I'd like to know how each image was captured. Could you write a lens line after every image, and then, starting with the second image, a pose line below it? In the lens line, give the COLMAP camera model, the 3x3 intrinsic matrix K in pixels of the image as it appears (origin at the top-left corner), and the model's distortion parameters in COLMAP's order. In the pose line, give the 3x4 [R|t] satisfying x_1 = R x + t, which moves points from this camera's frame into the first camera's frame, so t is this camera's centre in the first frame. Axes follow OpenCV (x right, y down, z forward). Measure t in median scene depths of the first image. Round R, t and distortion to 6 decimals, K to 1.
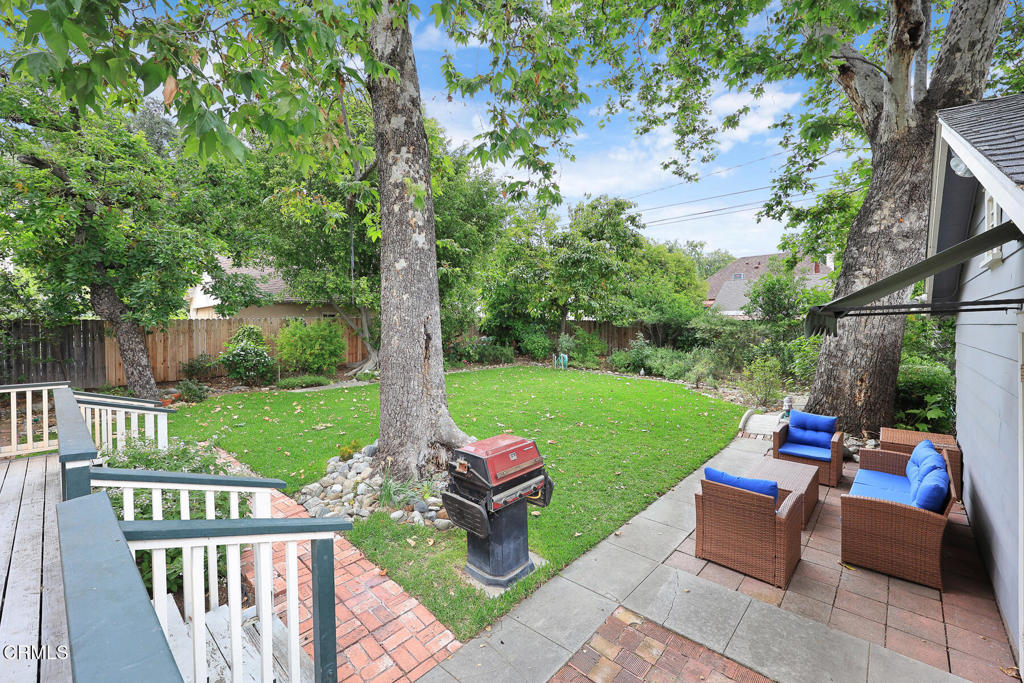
lens RADIAL K [[427.2, 0, 527.5], [0, 427.2, 330.7], [0, 0, 1]] dist [0.000674, 0.000195]
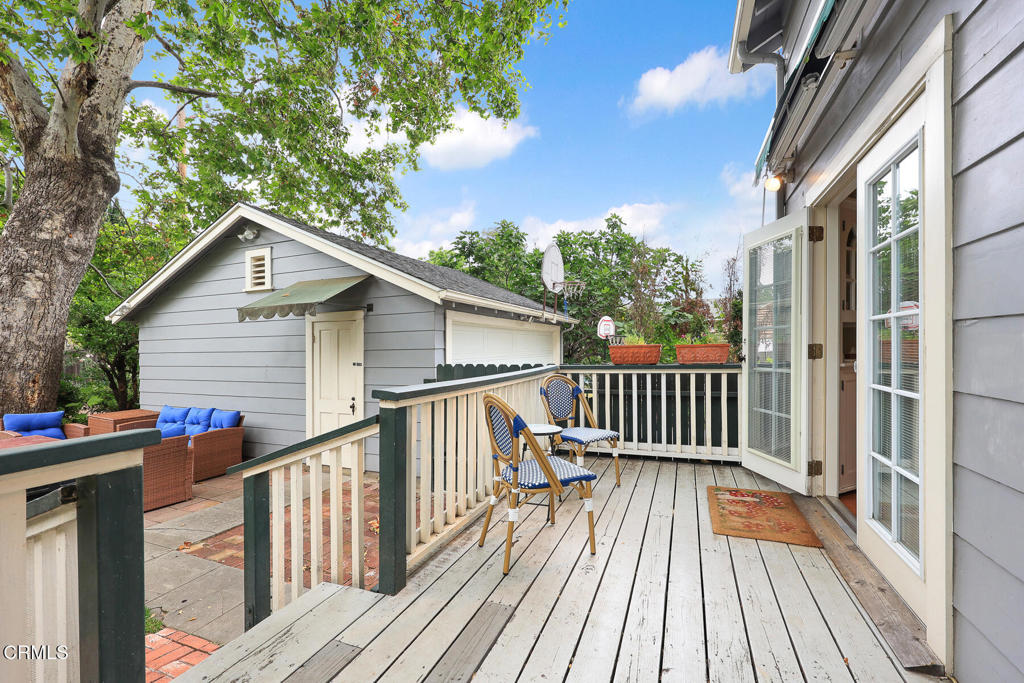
lens RADIAL K [[411.9, 0, 510.0], [0, 411.9, 352.0], [0, 0, 1]] dist [0.000163, 0.000236]
pose [[-0.304268, -0.004195, 0.952577, -0.485198], [0.021193, 0.999713, 0.011171, 0.058089], [-0.952351, 0.023587, -0.304092, 0.218272]]
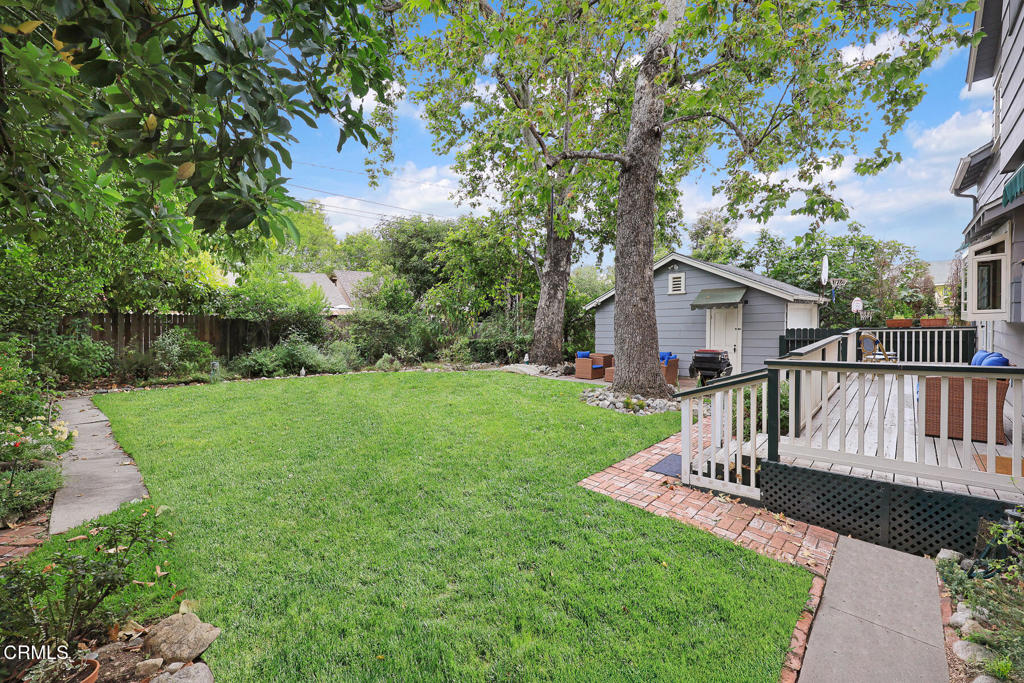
lens RADIAL K [[426.7, 0, 565.1], [0, 426.7, 345.2], [0, 0, 1]] dist [-0.000939, -0.000001]
pose [[-0.043180, -0.058821, 0.997334, -1.356738], [0.034107, 0.997597, 0.060314, 0.021207], [-0.998485, 0.036620, -0.041070, 1.046949]]
